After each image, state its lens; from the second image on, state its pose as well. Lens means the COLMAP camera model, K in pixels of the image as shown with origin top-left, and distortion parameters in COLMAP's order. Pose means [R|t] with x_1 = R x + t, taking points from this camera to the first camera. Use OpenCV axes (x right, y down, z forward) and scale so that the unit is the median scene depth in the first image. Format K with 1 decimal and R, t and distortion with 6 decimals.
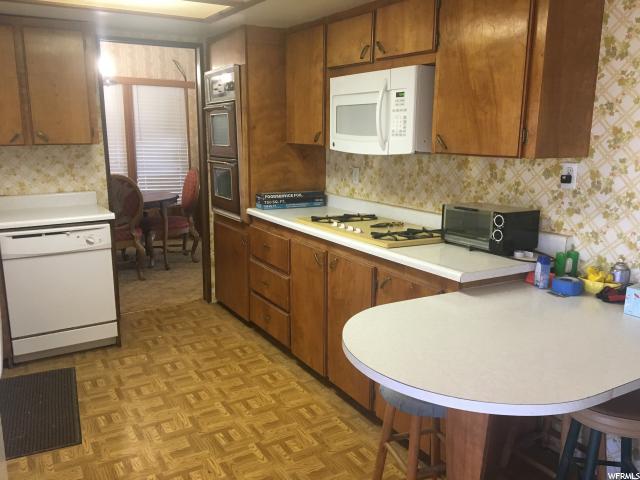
lens RADIAL K [[546.6, 0, 320.9], [0, 546.6, 240.3], [0, 0, 1]] dist [0.091623, -0.139389]
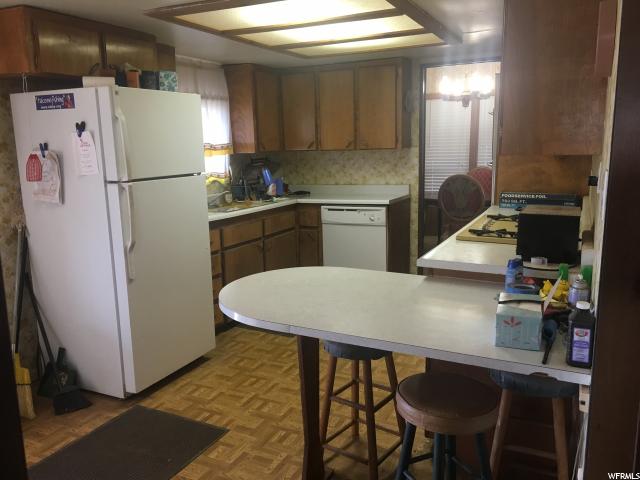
lens RADIAL K [[546.6, 0, 320.9], [0, 546.6, 240.3], [0, 0, 1]] dist [0.091623, -0.139389]
pose [[0.551247, 0.128232, -0.824429, 0.594902], [-0.142574, 0.988063, 0.058353, -0.005796], [0.822070, 0.085375, 0.562950, 0.116818]]
